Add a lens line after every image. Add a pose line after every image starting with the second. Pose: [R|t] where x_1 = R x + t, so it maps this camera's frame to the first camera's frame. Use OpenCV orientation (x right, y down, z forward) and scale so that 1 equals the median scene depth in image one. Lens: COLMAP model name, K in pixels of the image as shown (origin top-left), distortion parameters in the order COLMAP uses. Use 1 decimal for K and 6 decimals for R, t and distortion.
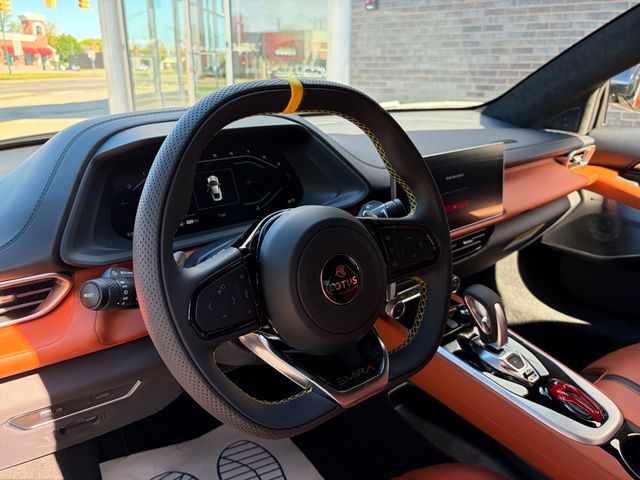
lens RADIAL K [[492.0, 0, 320.6], [0, 492.0, 244.2], [0, 0, 1]] dist [0.031565, -0.038980]
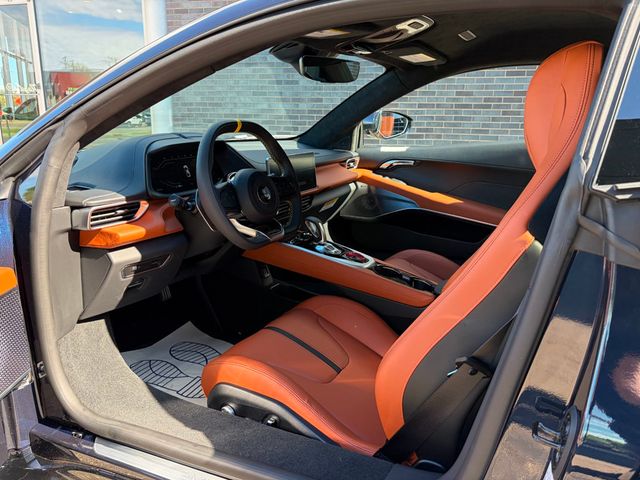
lens RADIAL K [[492.0, 0, 320.6], [0, 492.0, 244.2], [0, 0, 1]] dist [0.031565, -0.038980]
pose [[0.930352, -0.088476, 0.355832, -0.247079], [0.116604, 0.991463, -0.058349, 0.204671], [-0.347632, 0.095776, 0.932727, -0.598464]]
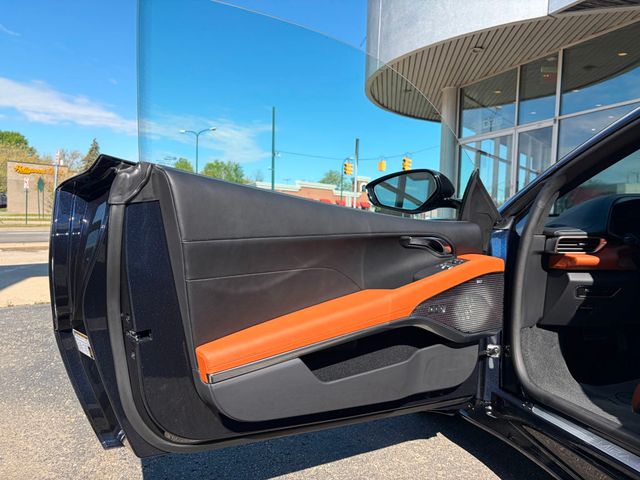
lens RADIAL K [[491.8, 0, 320.6], [0, 491.8, 256.5], [0, 0, 1]] dist [-0.015808, -0.005263]
pose [[0.847147, 0.049341, -0.529063, -0.166563], [-0.188851, 0.958630, -0.212989, 0.457135], [0.496666, 0.280347, 0.821419, -0.925807]]
